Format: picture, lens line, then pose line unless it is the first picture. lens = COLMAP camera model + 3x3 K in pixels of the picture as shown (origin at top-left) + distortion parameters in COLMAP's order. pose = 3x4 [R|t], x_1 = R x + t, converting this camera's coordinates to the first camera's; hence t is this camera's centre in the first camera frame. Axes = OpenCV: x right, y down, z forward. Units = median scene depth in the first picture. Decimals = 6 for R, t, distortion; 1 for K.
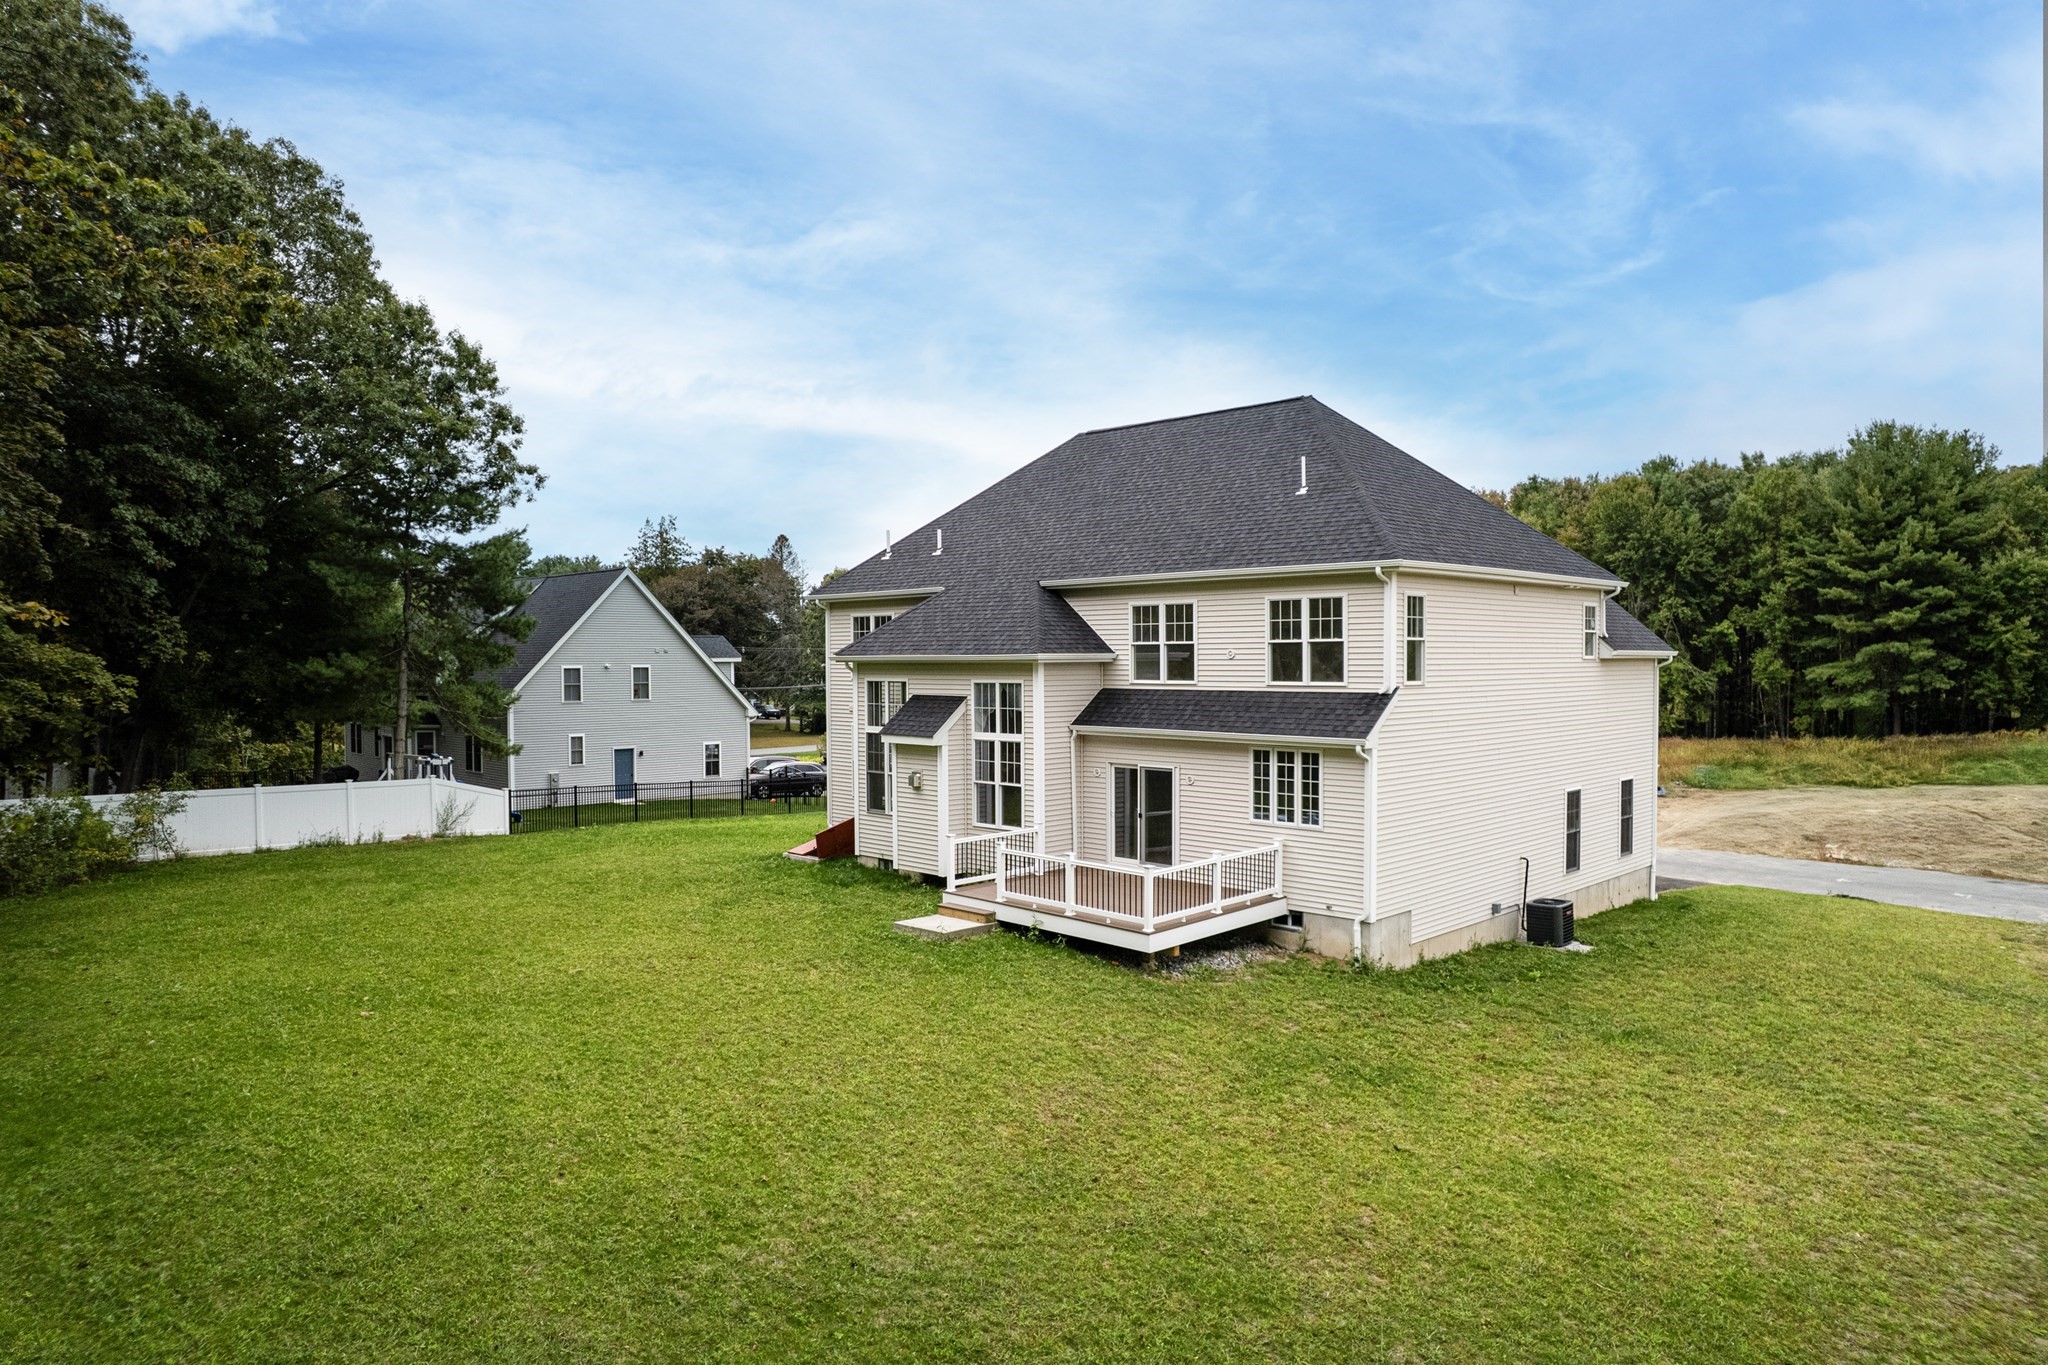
lens RADIAL K [[1287.9, 0, 1024.0], [0, 1287.9, 682.5], [0, 0, 1]] dist [-0.039911, 0.000391]
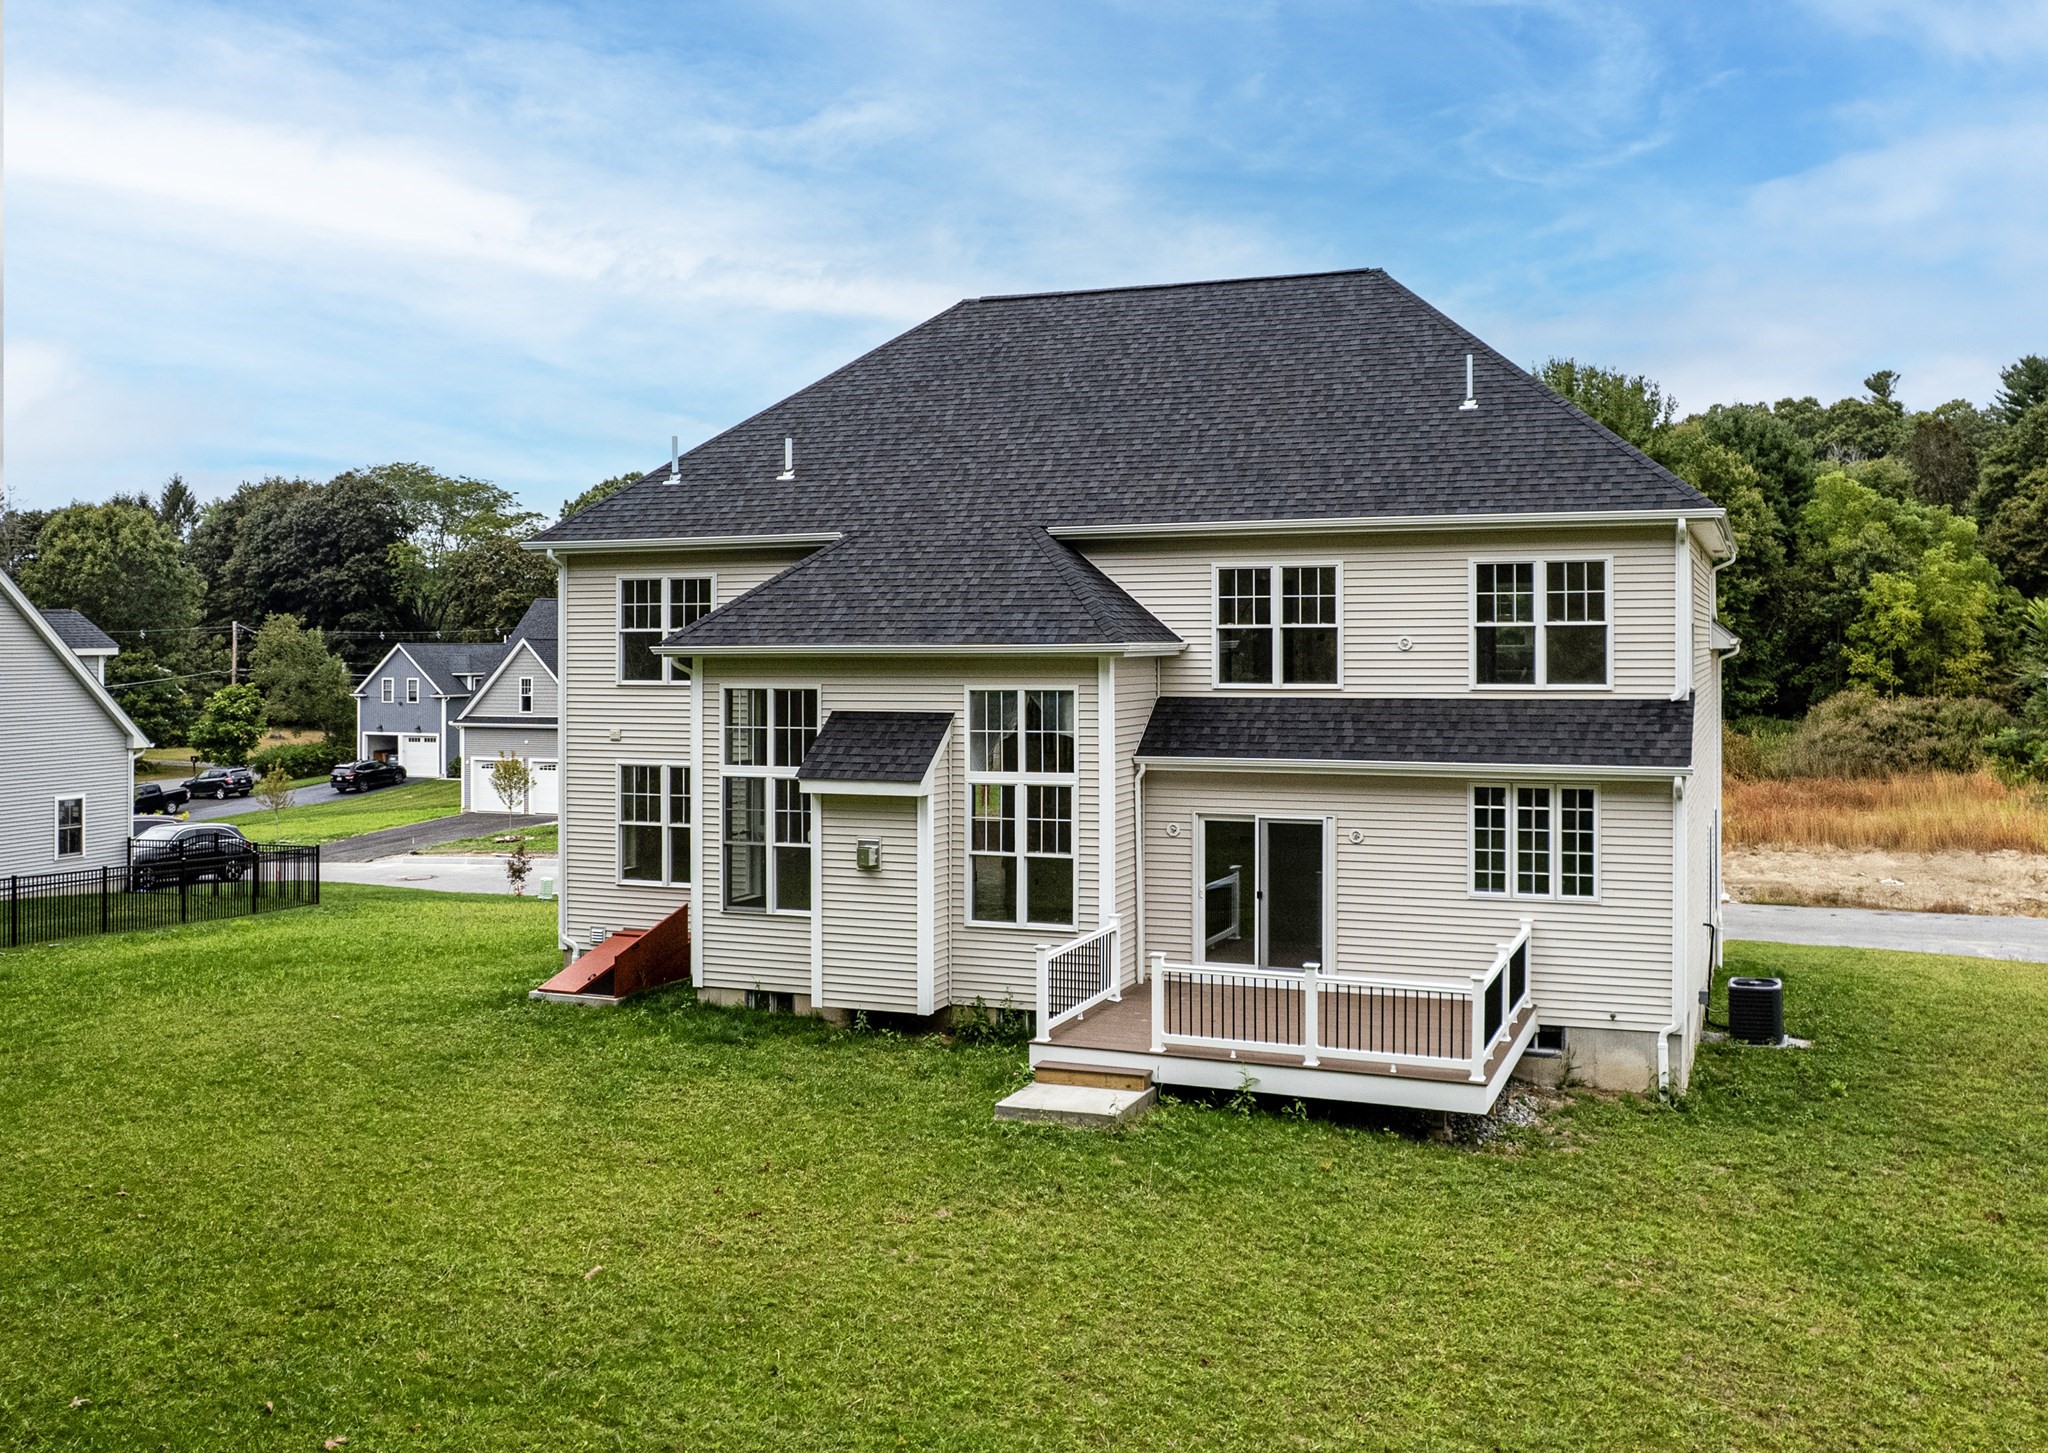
lens RADIAL K [[1759.9, 0, 1083.3], [0, 1759.9, 634.1], [0, 0, 1]] dist [-0.025745, 0.001413]
pose [[0.909352, 0.005347, 0.415993, -0.356962], [0.007058, 0.999575, -0.028276, -0.002441], [-0.415968, 0.028649, 0.908928, 0.236892]]
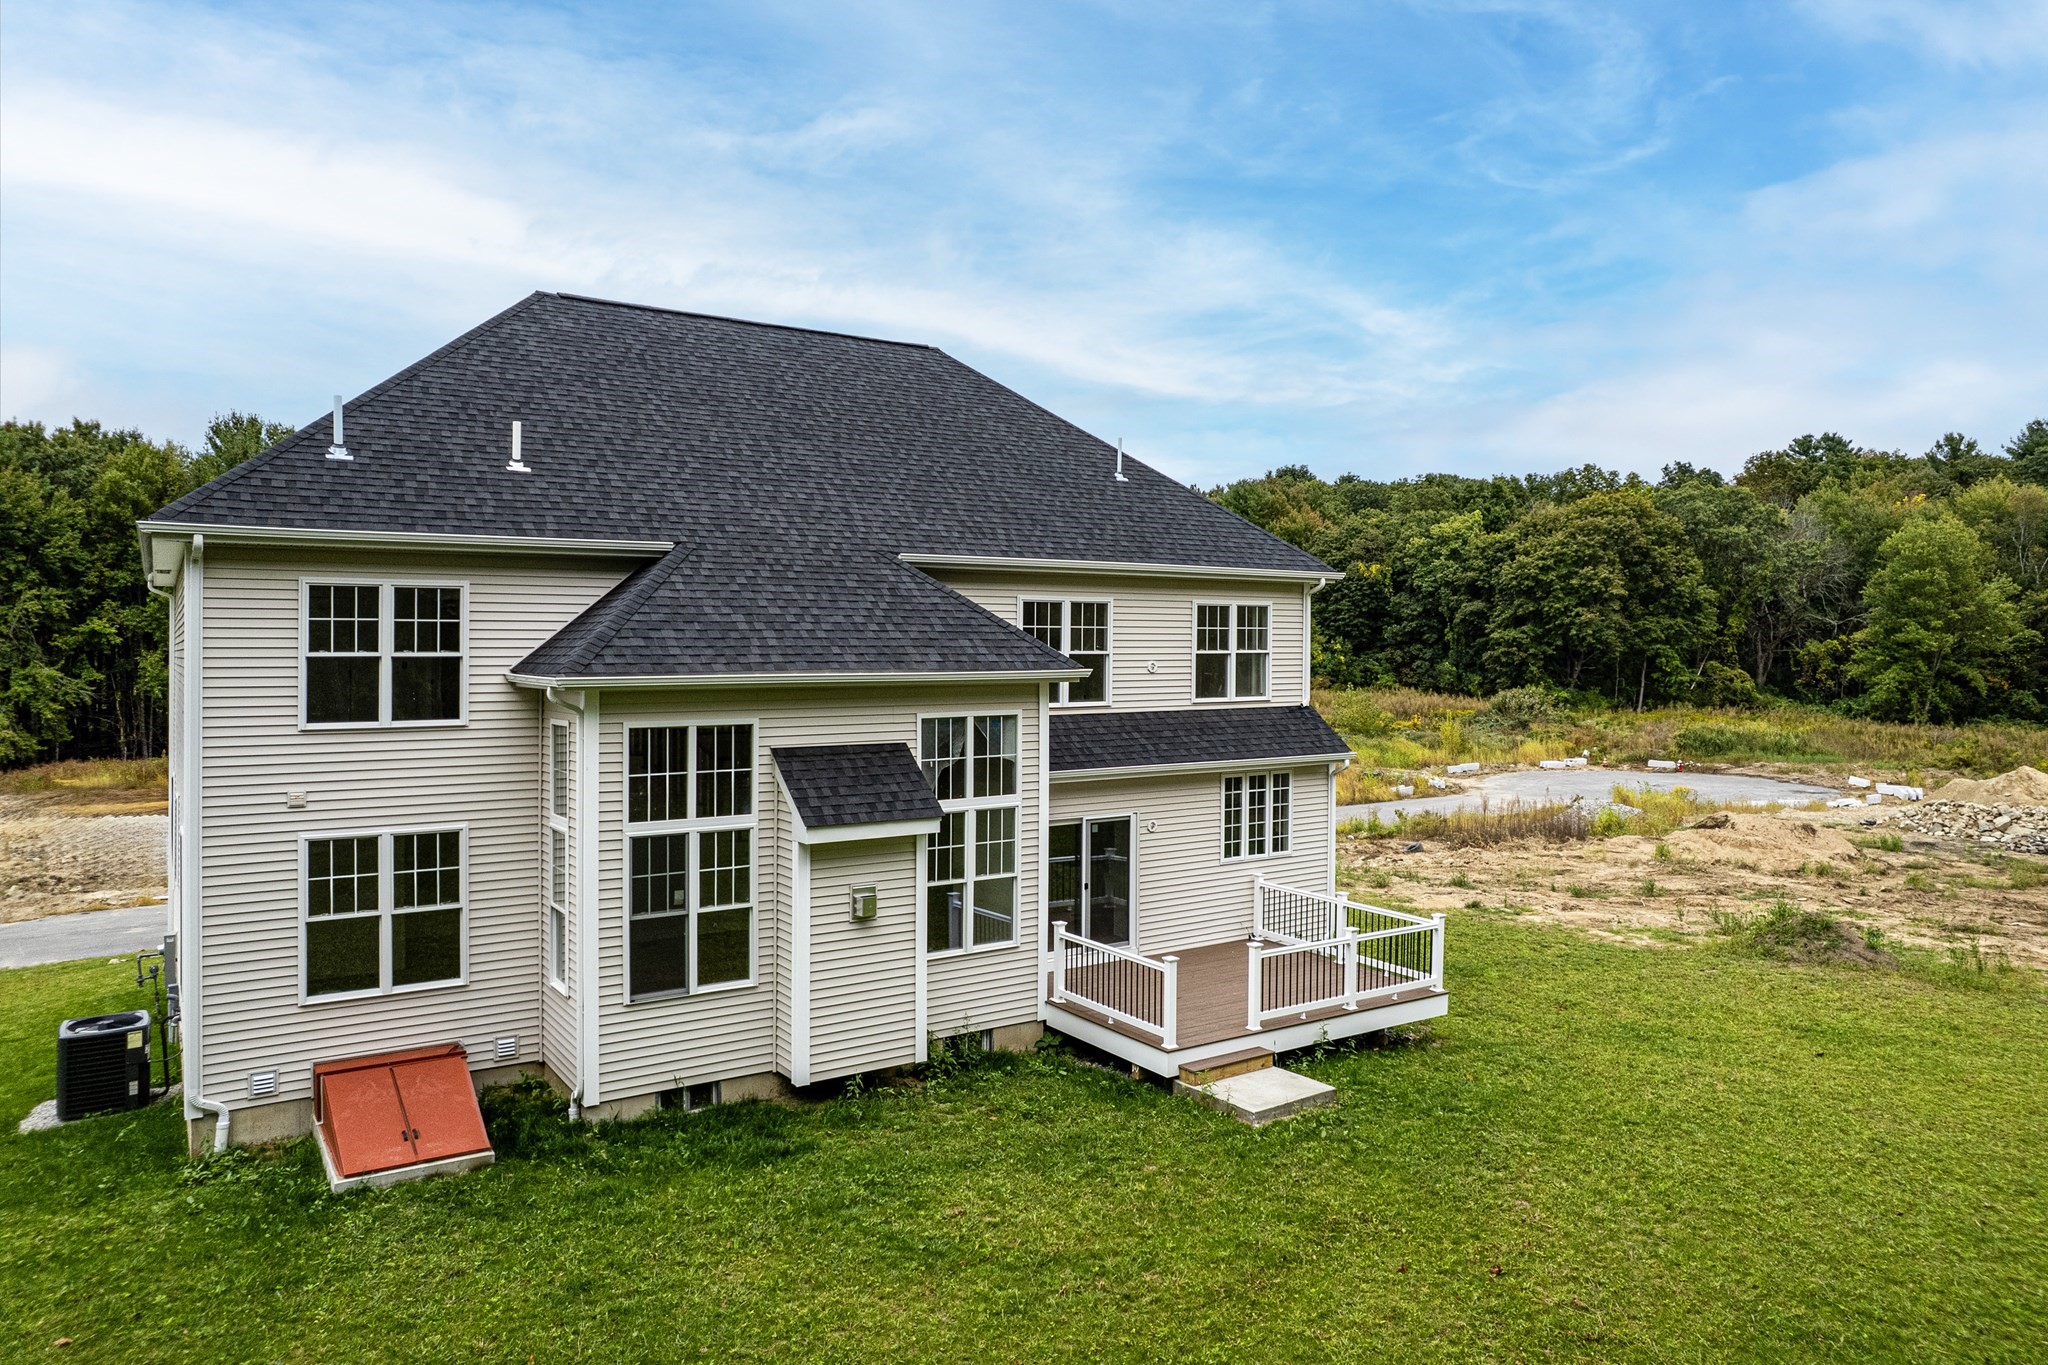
lens RADIAL K [[1324.5, 0, 1024.9], [0, 1324.5, 654.9], [0, 0, 1]] dist [-0.026763, 0.000236]
pose [[0.193900, 0.000722, 0.981021, -0.665661], [0.021107, 0.999765, -0.004907, -0.026612], [-0.980794, 0.021658, 0.193839, 0.888684]]
